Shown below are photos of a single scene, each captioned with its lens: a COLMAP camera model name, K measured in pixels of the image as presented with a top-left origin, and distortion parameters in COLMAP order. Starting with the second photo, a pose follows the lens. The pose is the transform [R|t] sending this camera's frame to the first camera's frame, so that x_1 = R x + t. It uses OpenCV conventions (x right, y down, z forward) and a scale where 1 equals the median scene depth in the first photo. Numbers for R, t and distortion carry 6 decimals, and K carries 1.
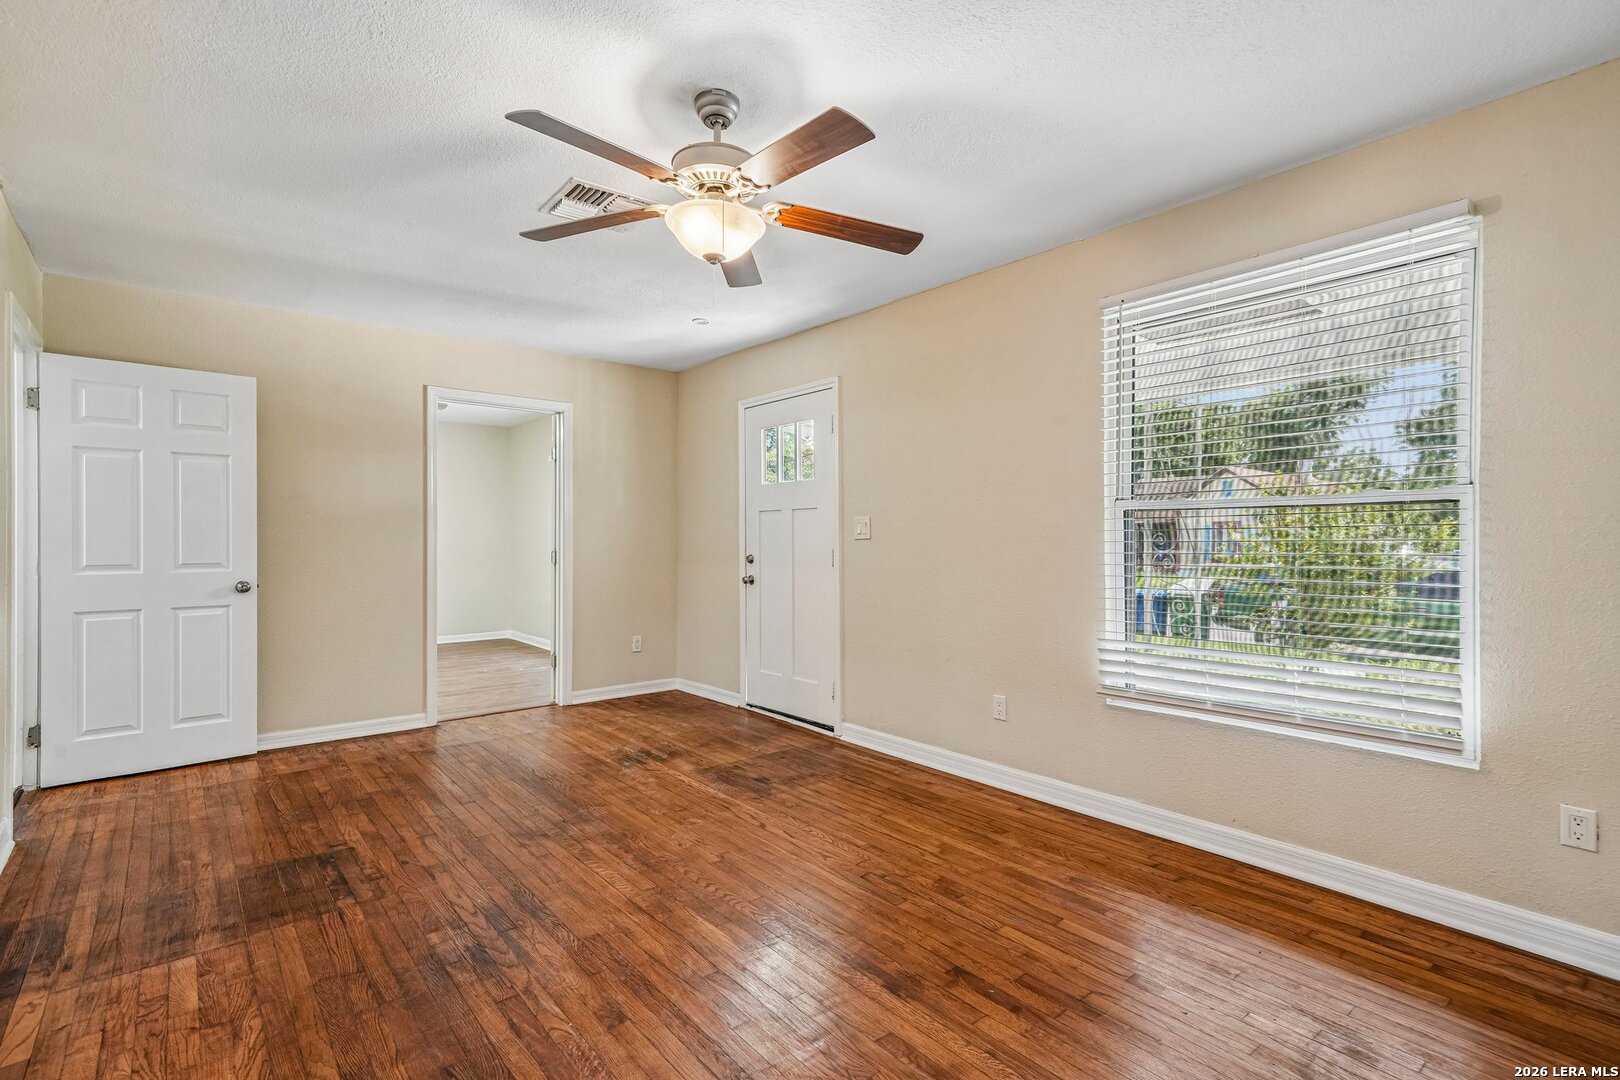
lens RADIAL K [[760.4, 0, 808.5], [0, 760.4, 551.5], [0, 0, 1]] dist [0.009850, 0.000621]
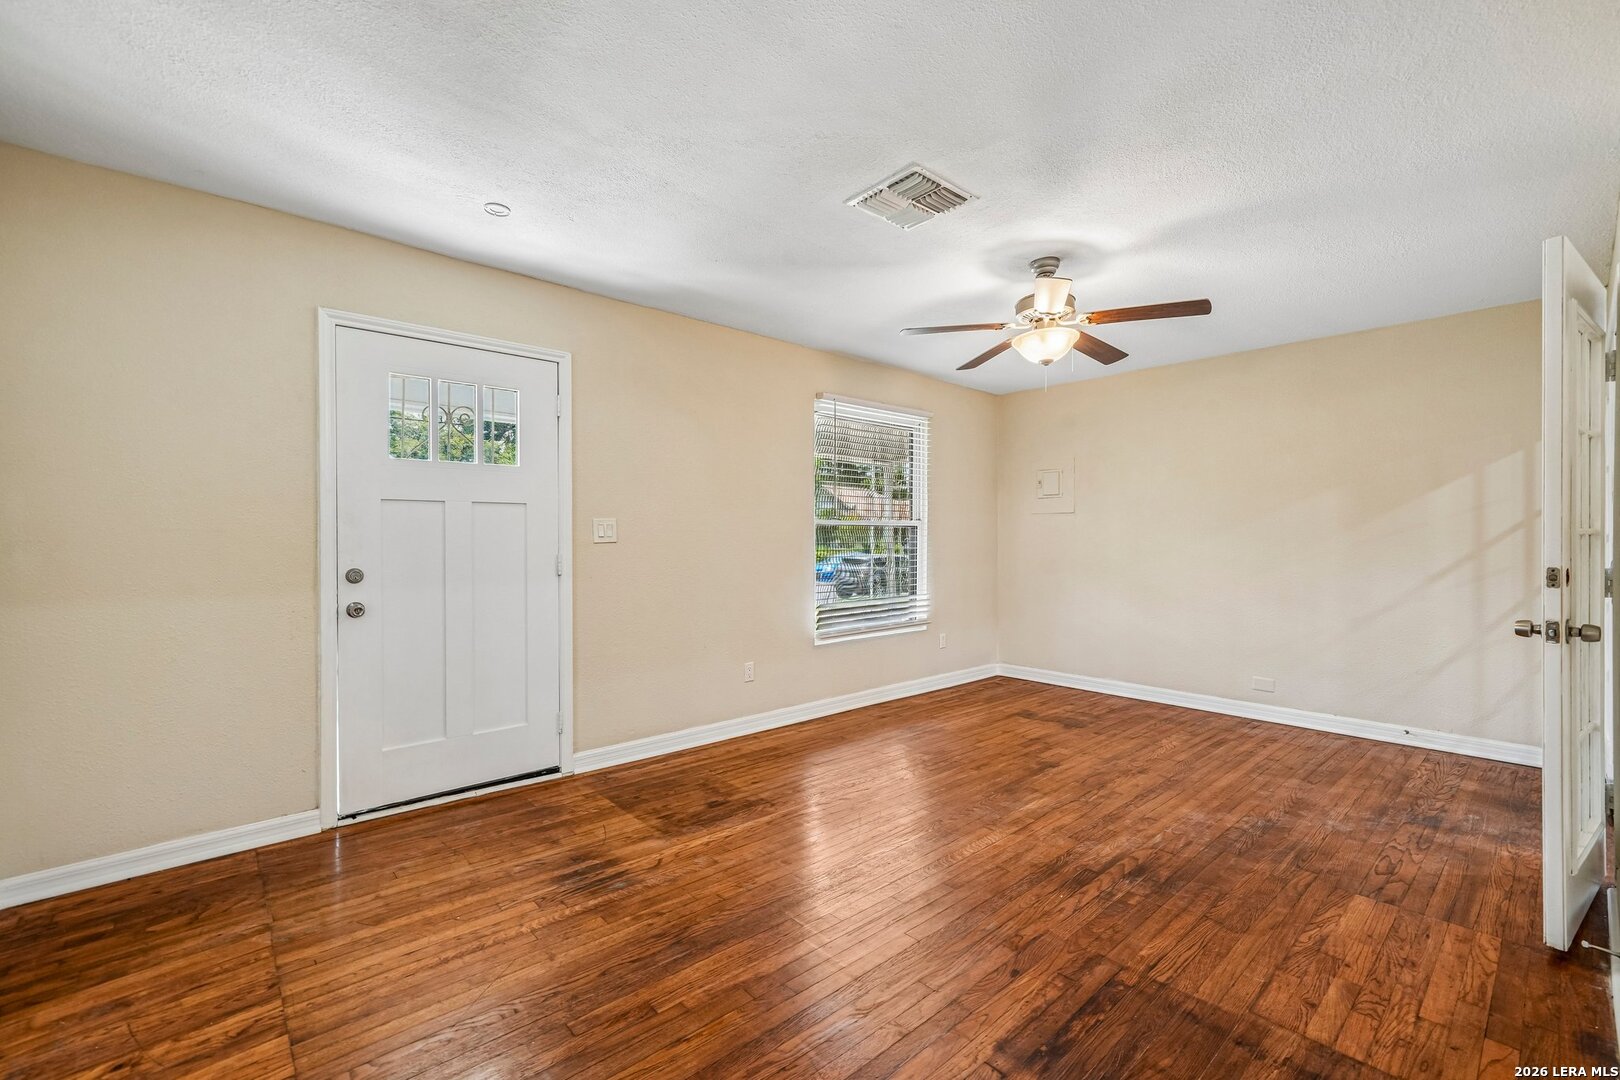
lens RADIAL K [[699.2, 0, 792.8], [0, 699.2, 555.1], [0, 0, 1]] dist [0.007978, 0.000190]
pose [[-0.032762, -0.025425, 0.999140, -0.966553], [0.014228, 0.999563, 0.025902, -0.025479], [-0.999362, 0.015064, -0.032386, 0.987195]]
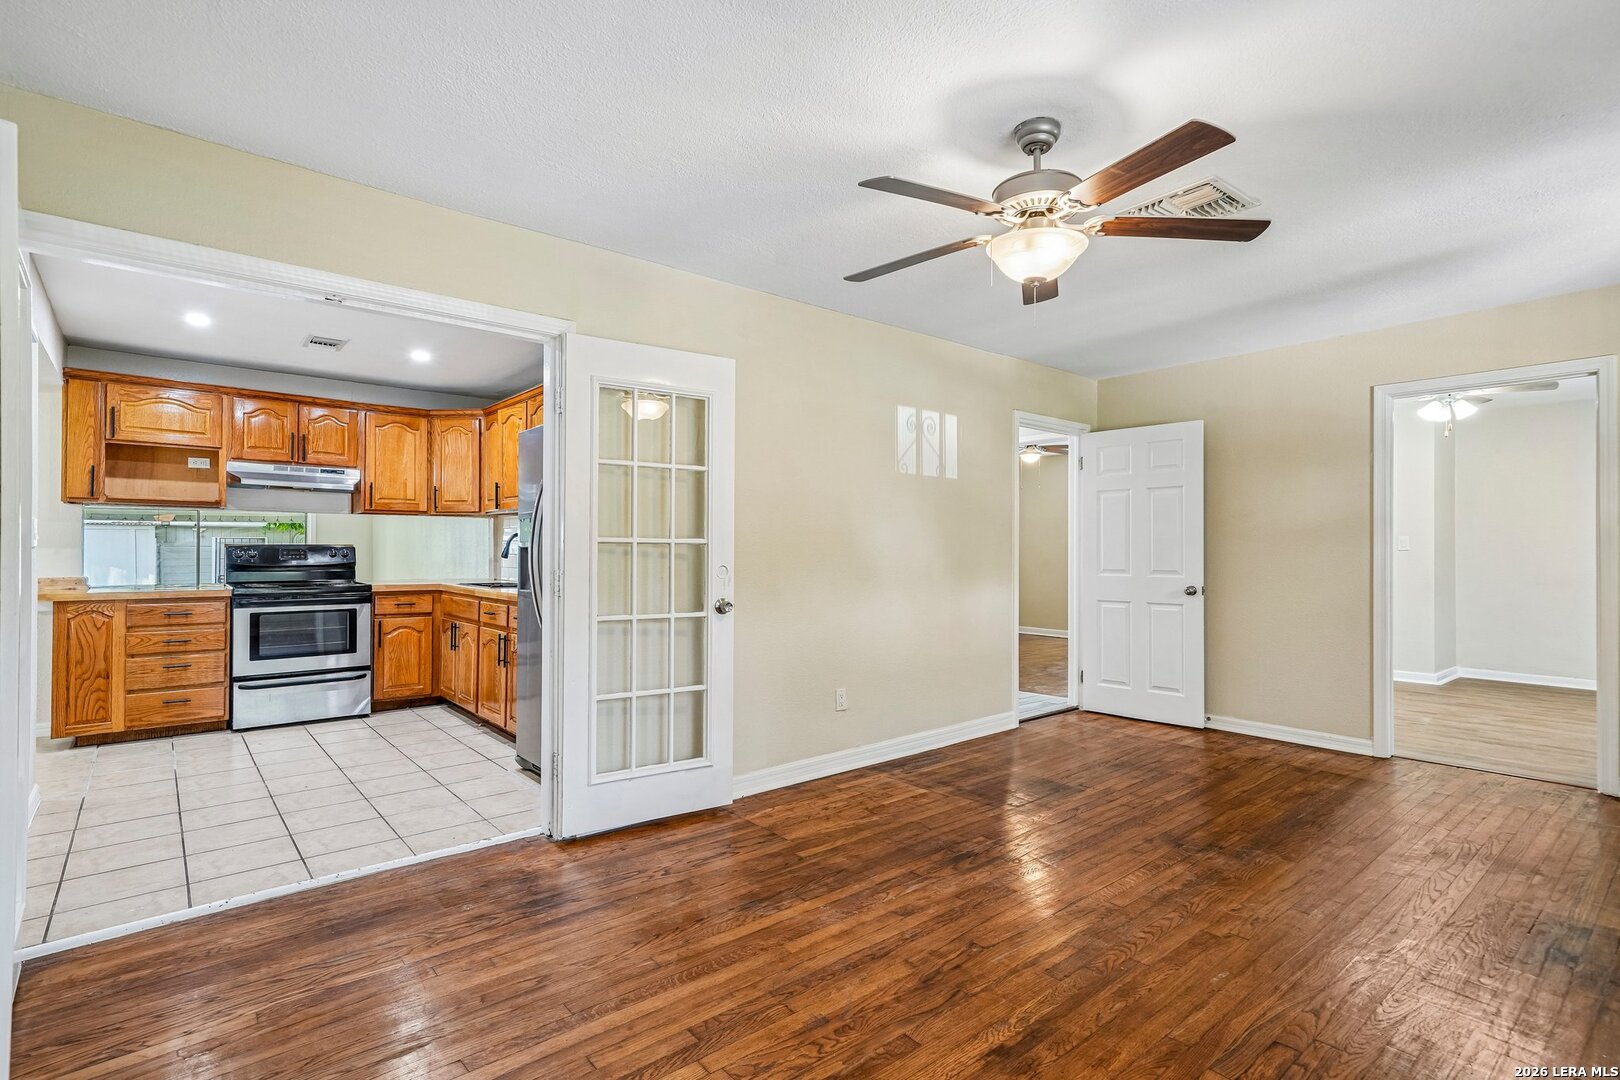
lens RADIAL K [[760.4, 0, 813.0], [0, 760.4, 533.1], [0, 0, 1]] dist [0.009850, 0.000621]
pose [[0.022504, -0.029116, -0.999323, 0.569310], [-0.017215, 0.999416, -0.029506, 0.001749], [0.999599, 0.017868, 0.021990, 0.427919]]
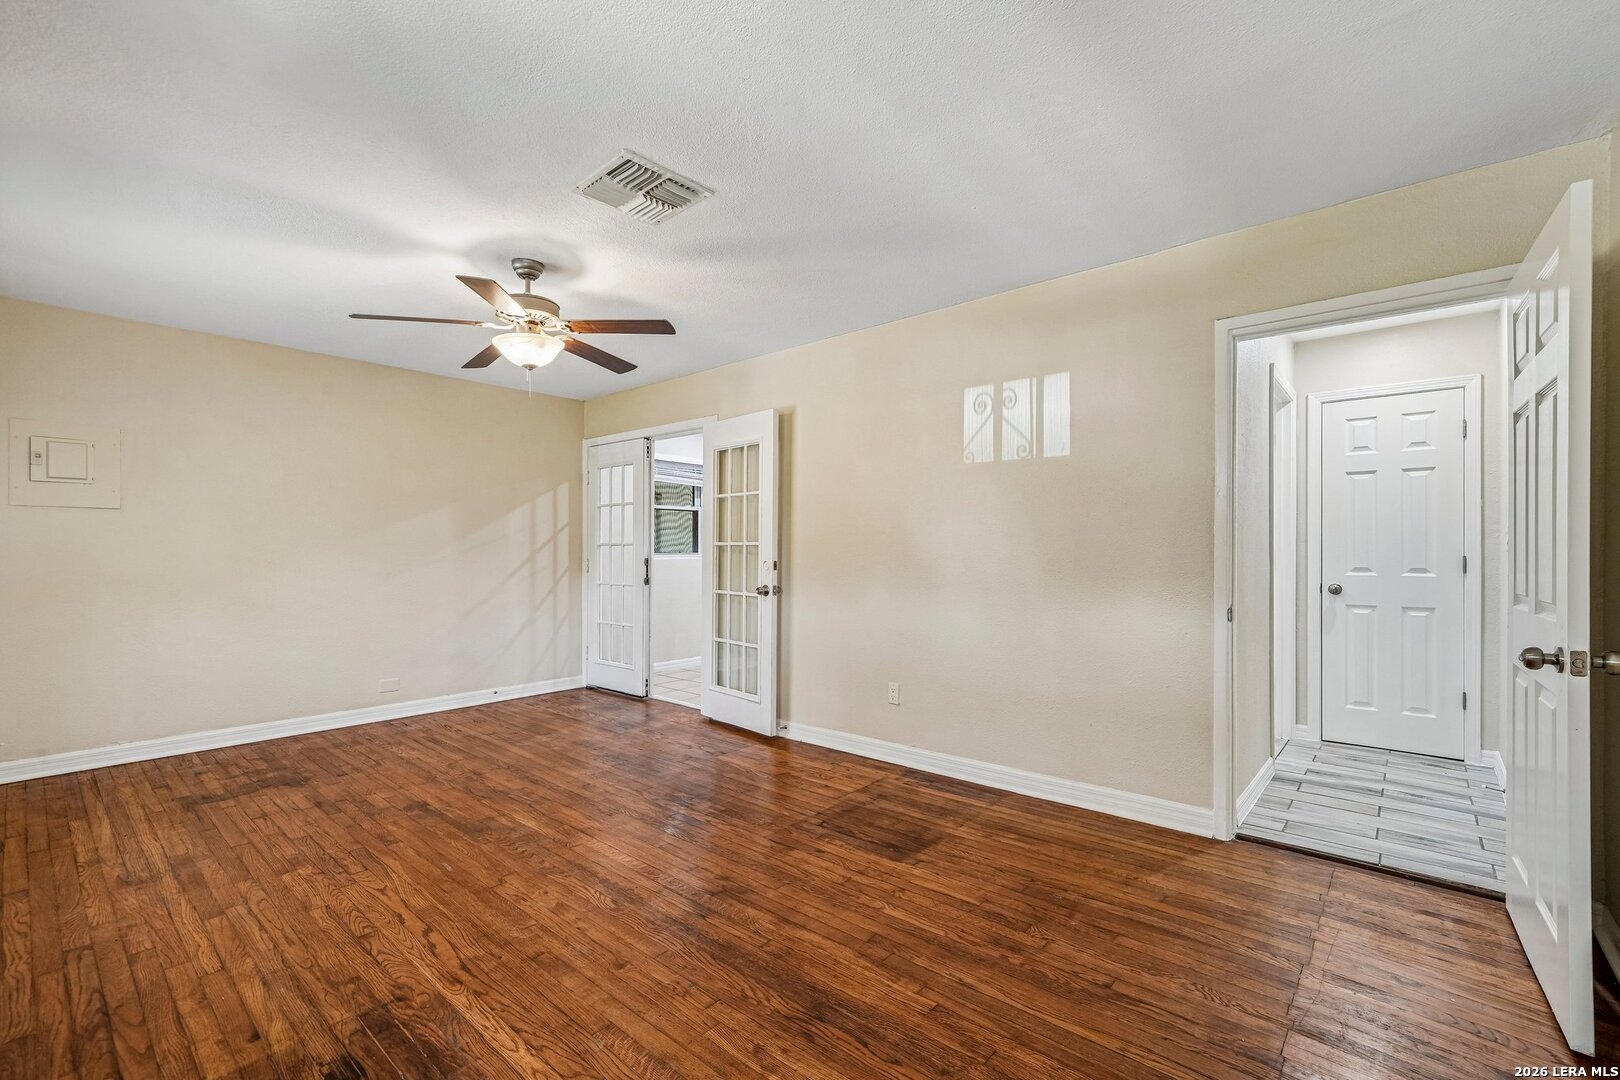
lens RADIAL K [[699.2, 0, 830.7], [0, 699.2, 538.7], [0, 0, 1]] dist [0.007978, 0.000190]
pose [[-0.982455, -0.002803, -0.186477, -0.286444], [-0.002188, 0.999991, -0.003499, -0.021694], [0.186486, -0.003029, -0.982453, 1.569237]]
